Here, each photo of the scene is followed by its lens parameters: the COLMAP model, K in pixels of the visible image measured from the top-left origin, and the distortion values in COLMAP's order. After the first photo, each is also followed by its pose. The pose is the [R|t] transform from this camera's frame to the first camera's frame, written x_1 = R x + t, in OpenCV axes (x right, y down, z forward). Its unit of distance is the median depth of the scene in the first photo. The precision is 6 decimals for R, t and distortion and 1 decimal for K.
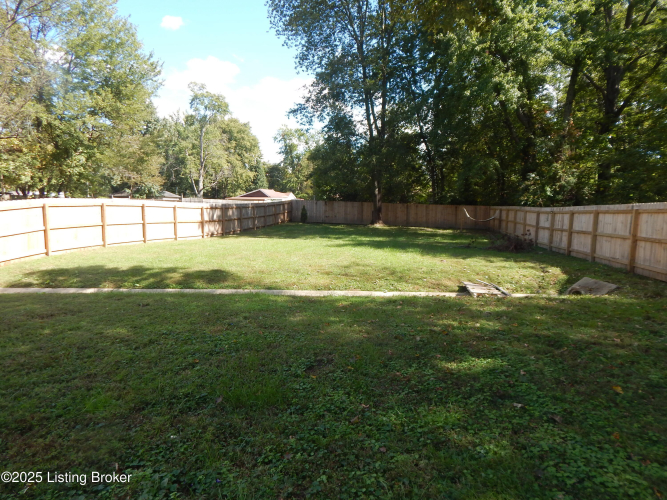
lens RADIAL K [[440.9, 0, 336.3], [0, 440.9, 248.3], [0, 0, 1]] dist [-0.001563, 0.002490]
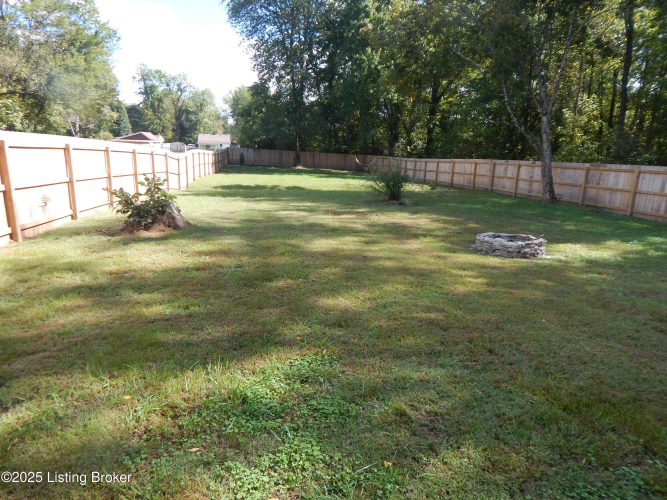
lens RADIAL K [[440.9, 0, 330.9], [0, 440.9, 250.9], [0, 0, 1]] dist [-0.001563, 0.002490]
pose [[0.936567, -0.054166, 0.346278, -0.310819], [0.008717, 0.991280, 0.131485, 0.029441], [-0.350380, -0.120126, 0.928872, -0.409525]]
